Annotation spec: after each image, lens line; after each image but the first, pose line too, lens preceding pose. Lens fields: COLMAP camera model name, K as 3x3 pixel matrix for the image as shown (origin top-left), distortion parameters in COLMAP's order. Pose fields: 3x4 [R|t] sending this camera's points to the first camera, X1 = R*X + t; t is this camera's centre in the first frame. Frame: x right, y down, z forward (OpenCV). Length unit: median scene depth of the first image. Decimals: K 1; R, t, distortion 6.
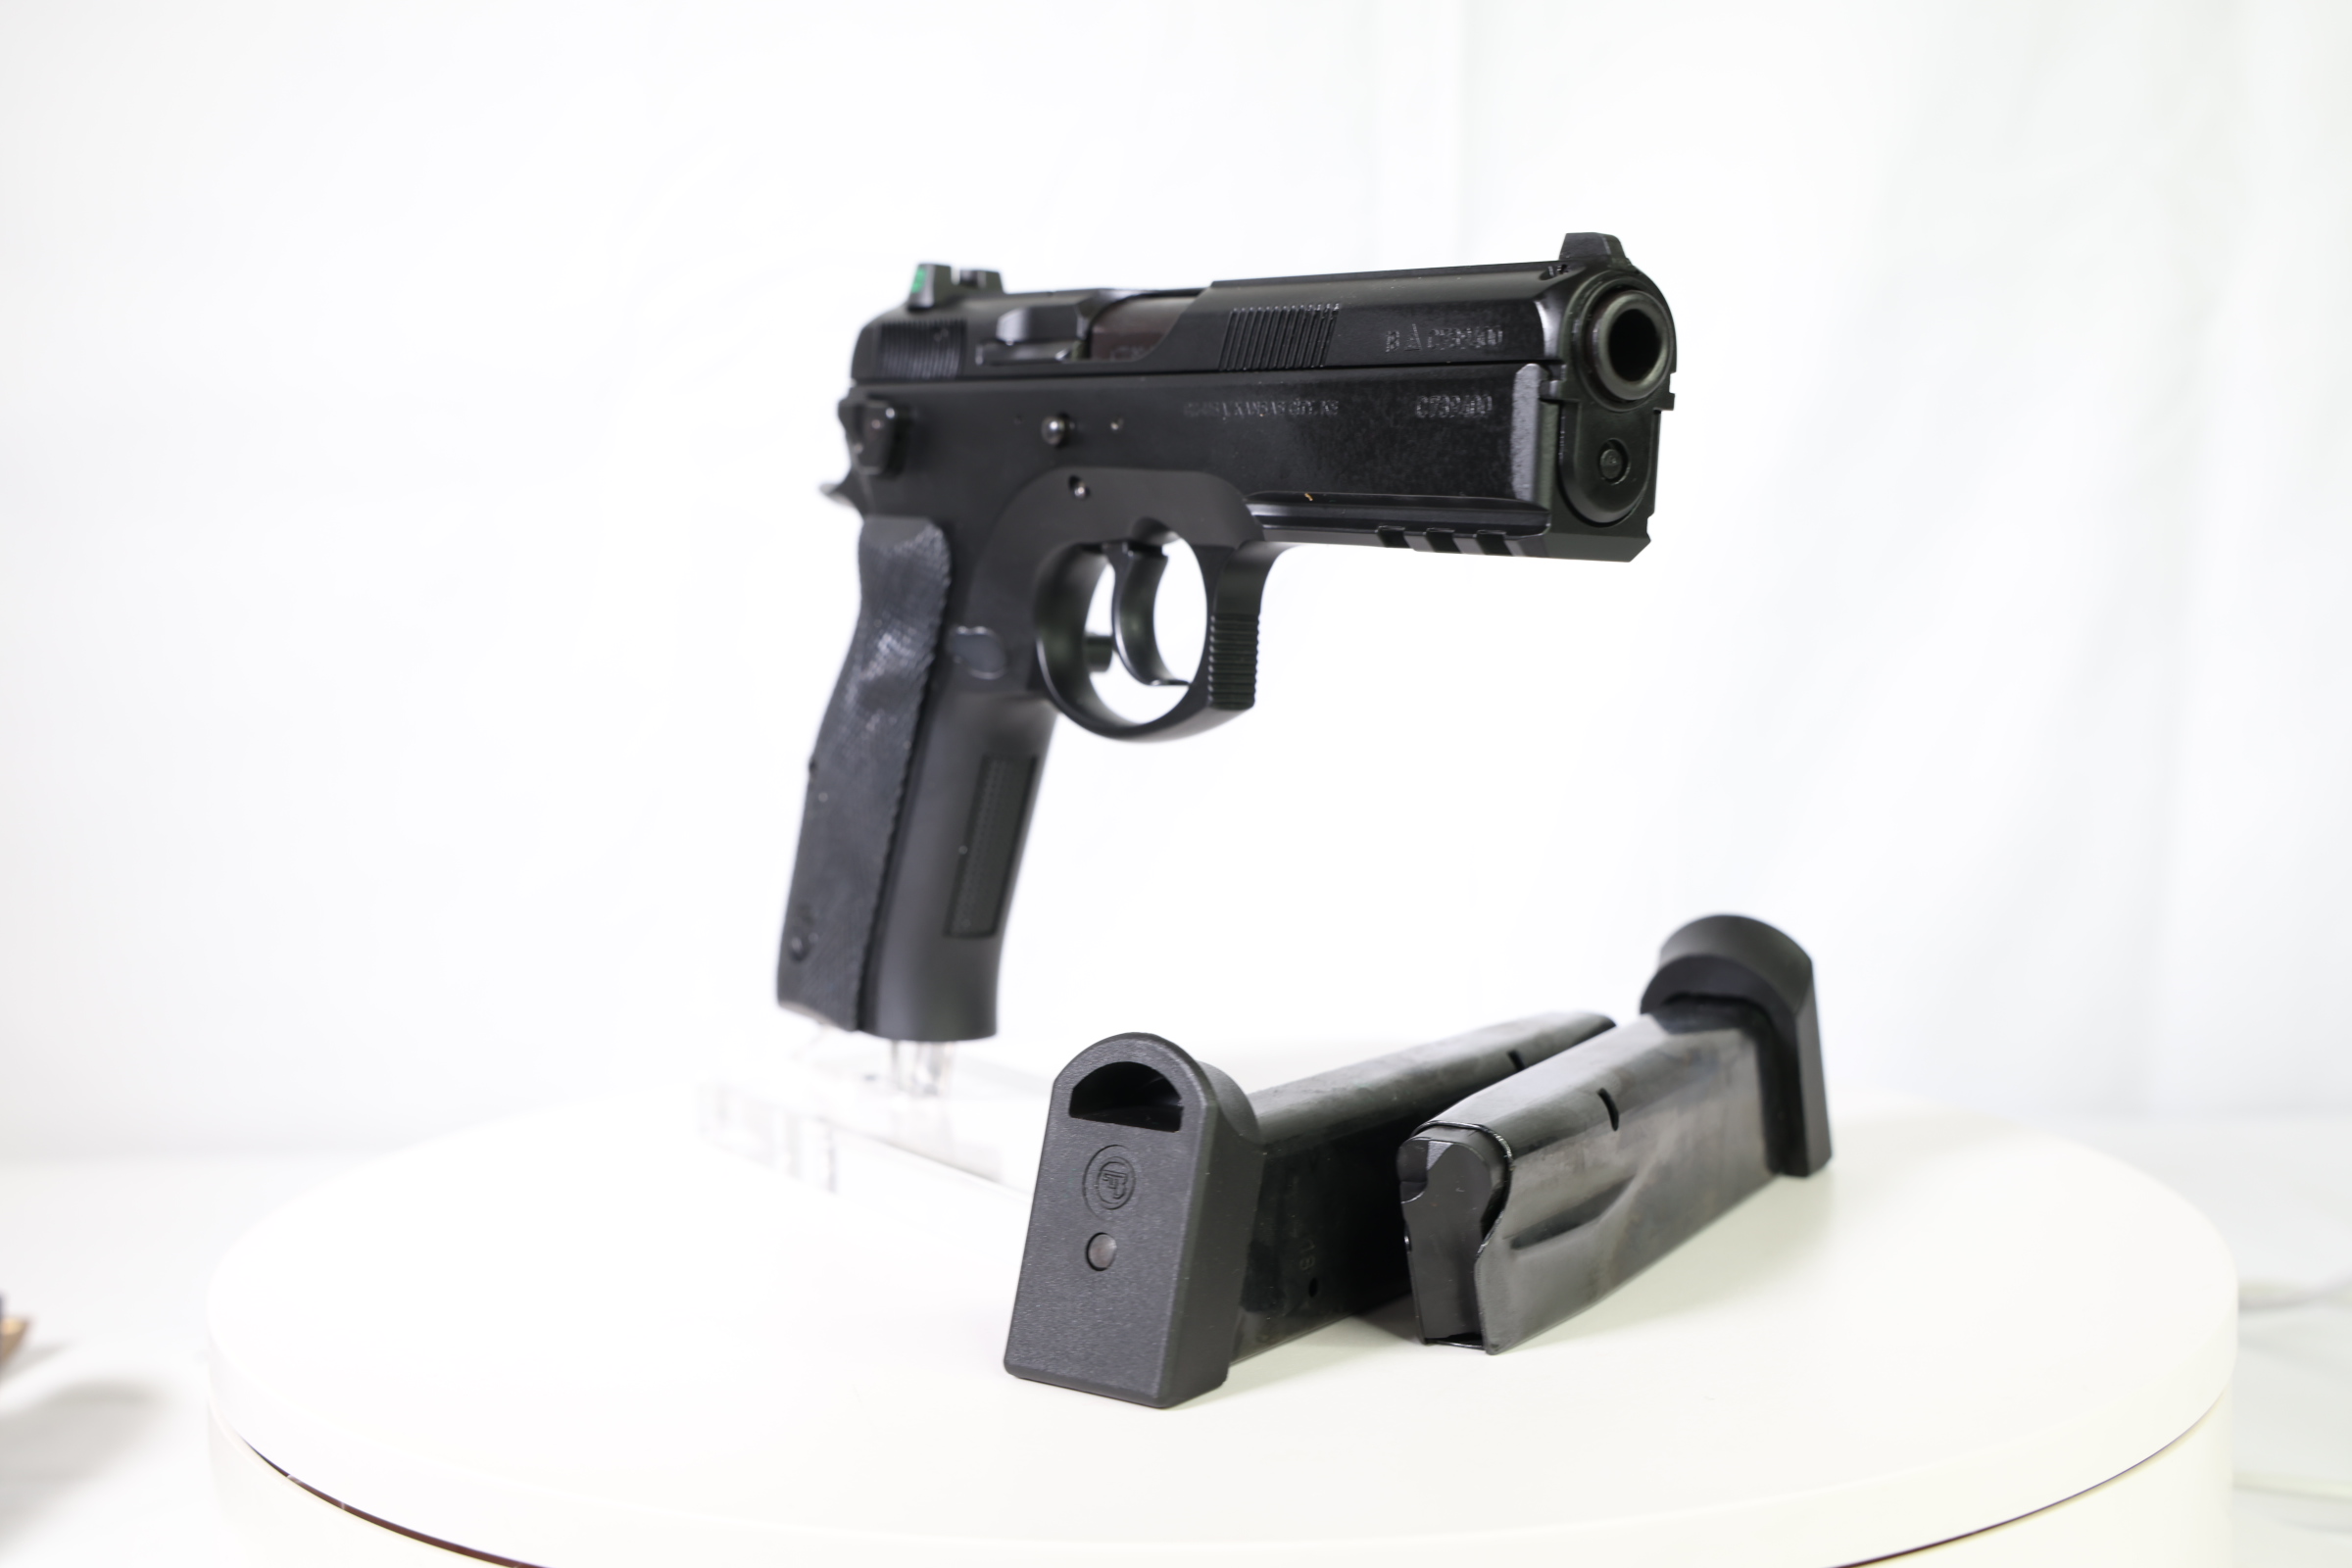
lens RADIAL K [[2785.9, 0, 1176.0], [0, 2785.9, 784.0], [0, 0, 1]] dist [0.022895, 0.010304]
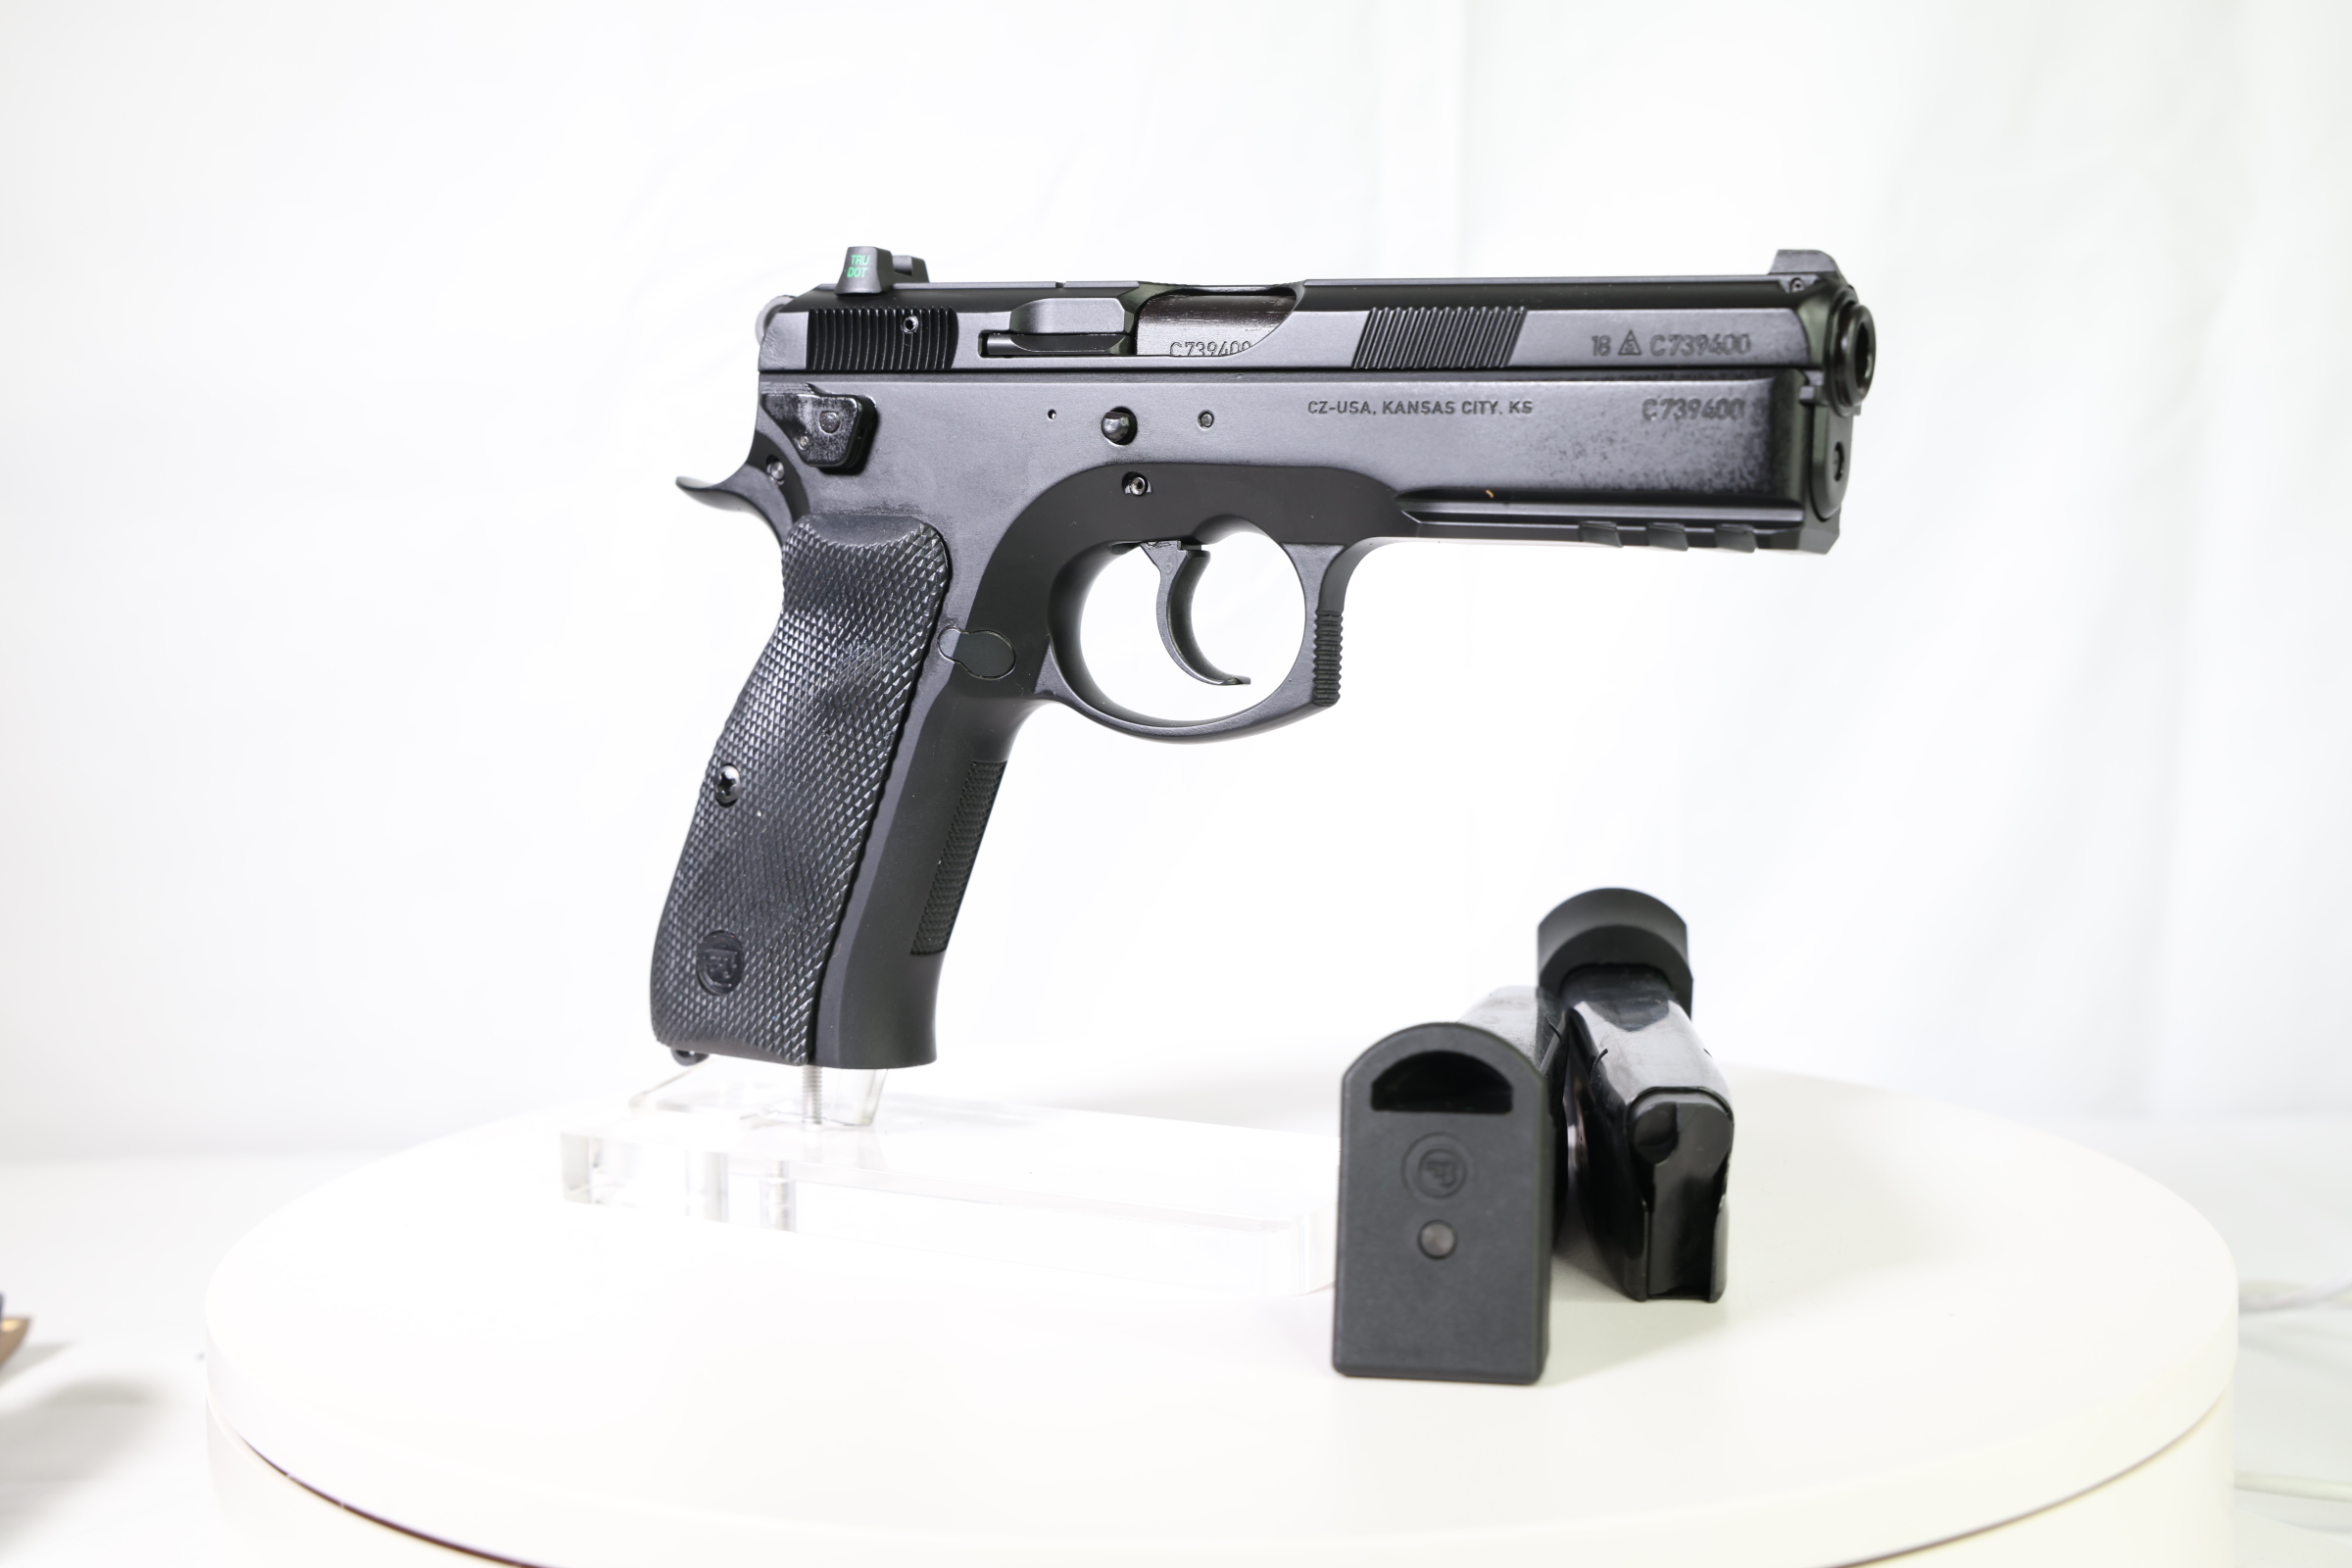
lens RADIAL K [[2785.9, 0, 1176.0], [0, 2785.9, 784.0], [0, 0, 1]] dist [0.022895, 0.010304]
pose [[0.904569, -0.034769, 0.424907, -0.477081], [0.038054, 0.999275, 0.000758, -0.001014], [-0.424625, 0.015484, 0.905237, 0.113719]]
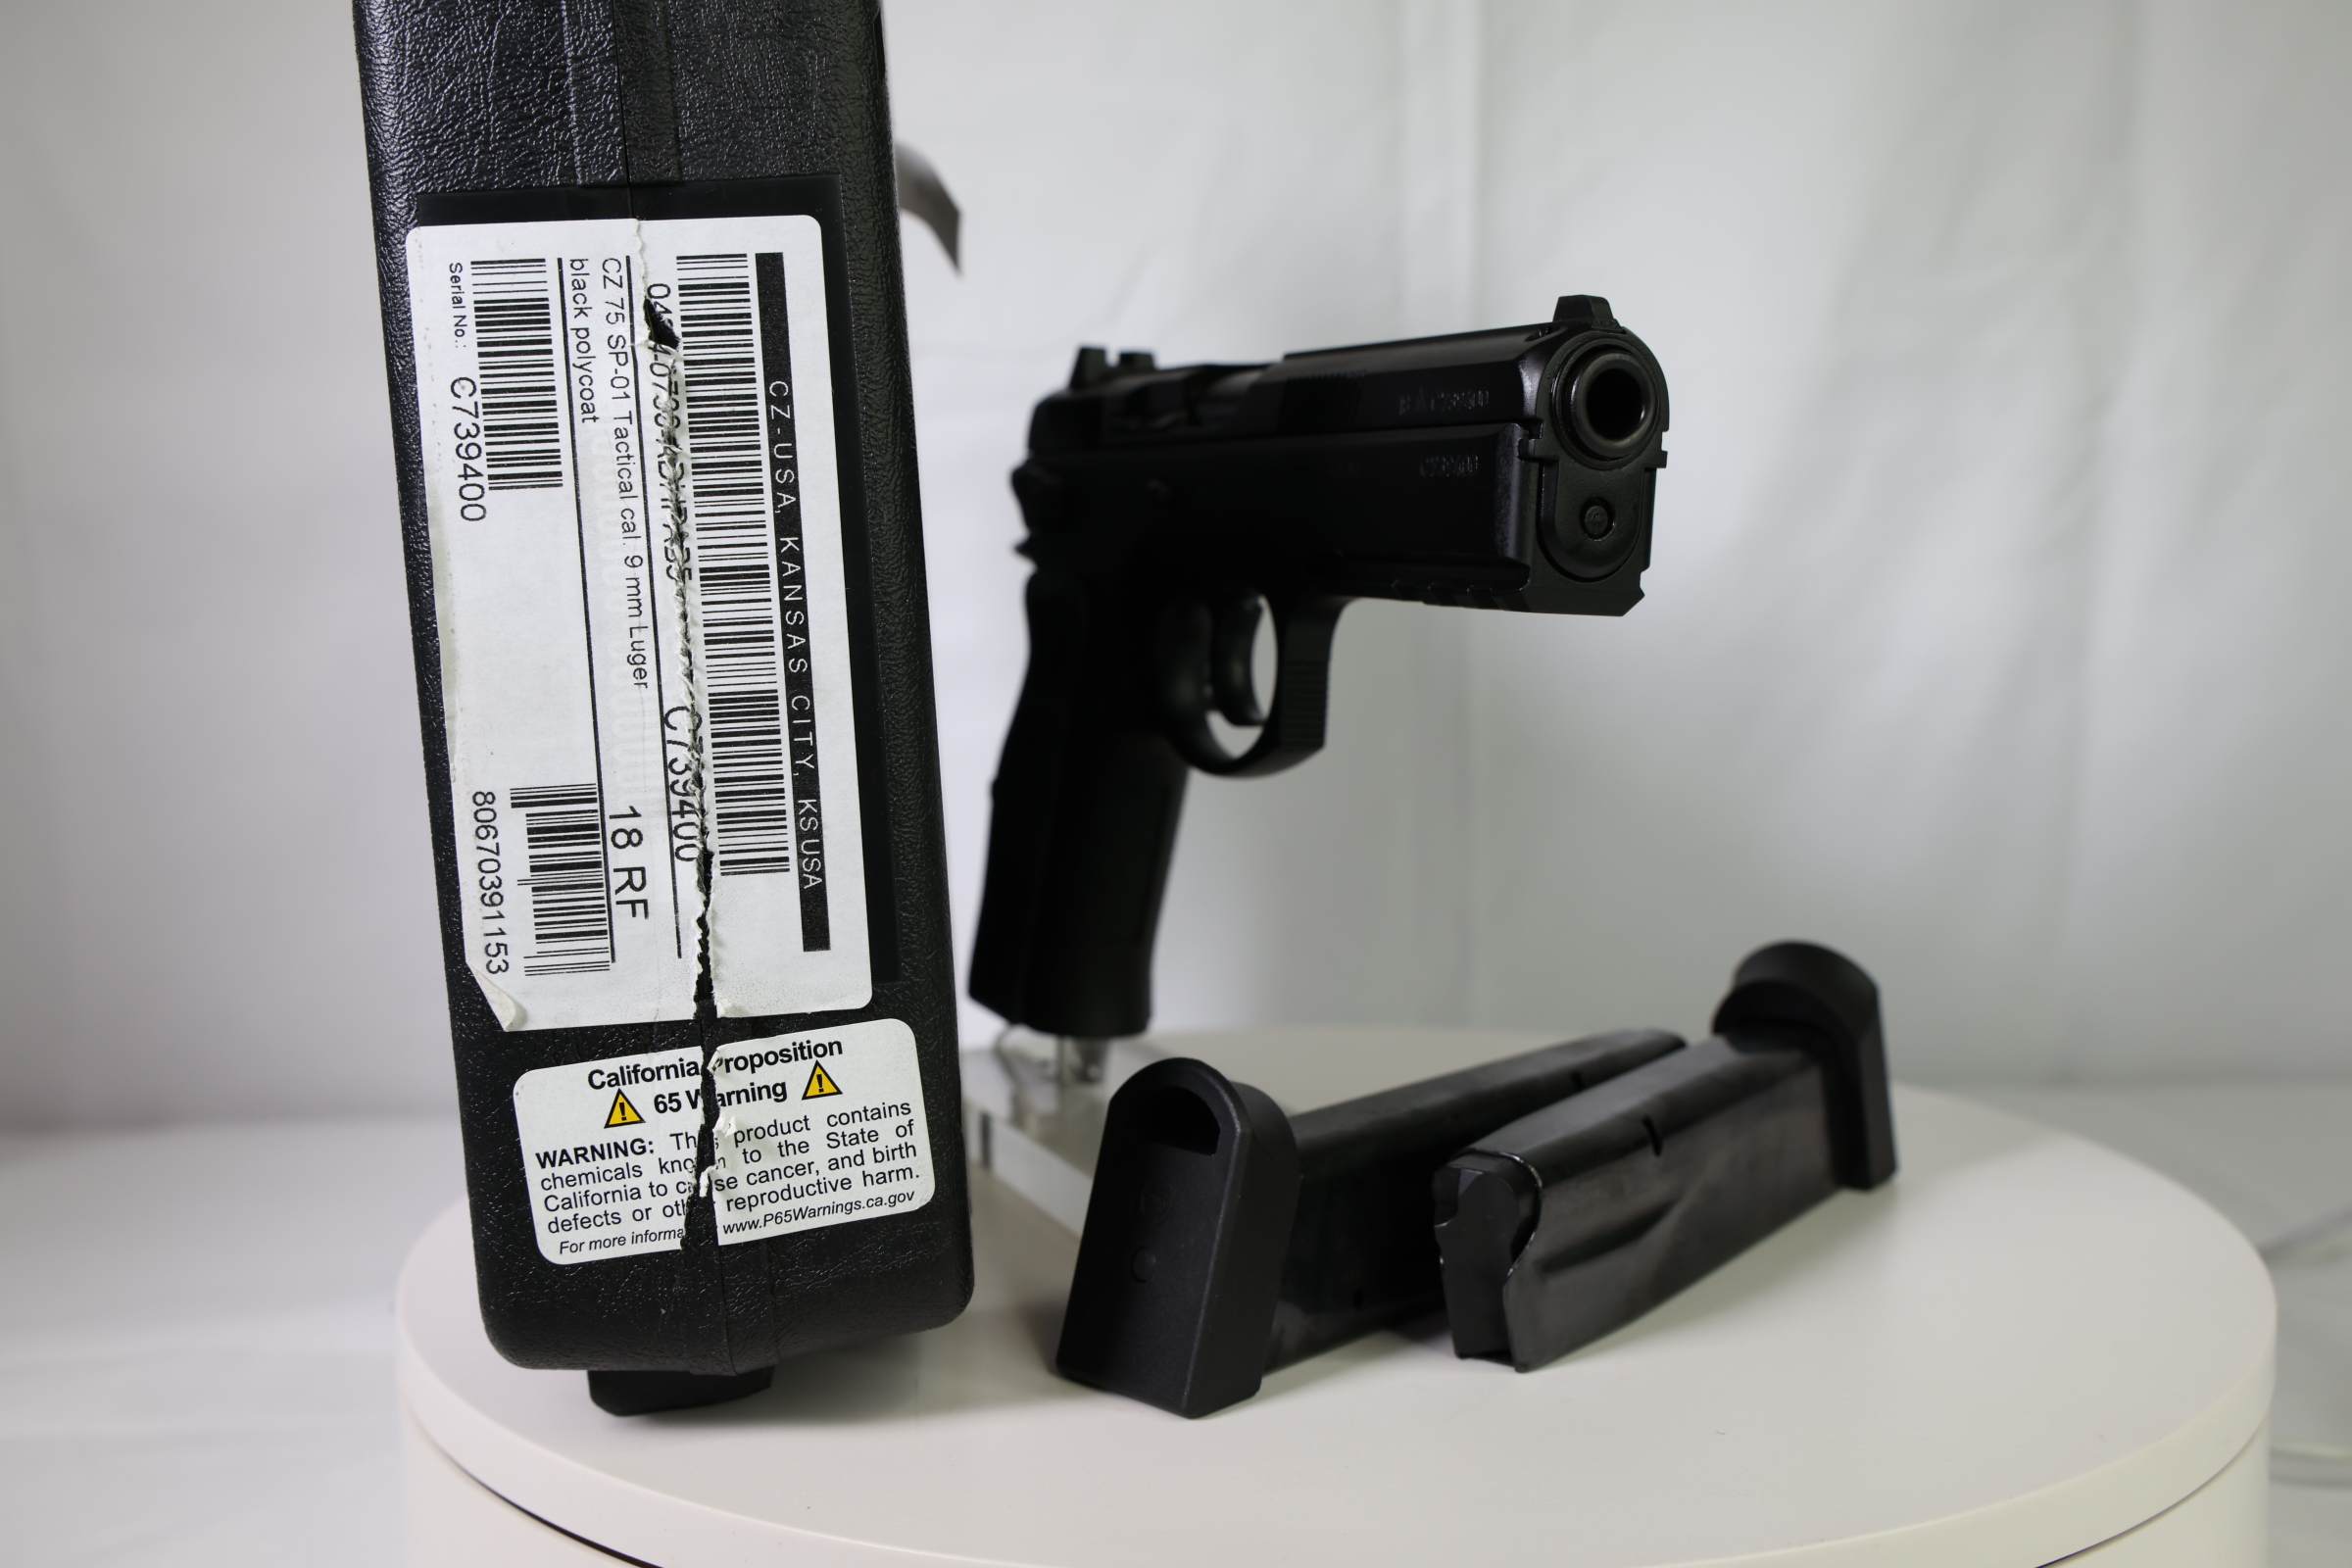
lens RADIAL K [[2098.2, 0, 1287.0], [0, 2098.2, 711.4], [0, 0, 1]] dist [-0.047653, -0.002775]
pose [[0.989706, 0.002596, -0.143094, 0.134800], [-0.005479, 0.999790, -0.019751, -0.026564], [0.143012, 0.020332, 0.989512, 0.206543]]
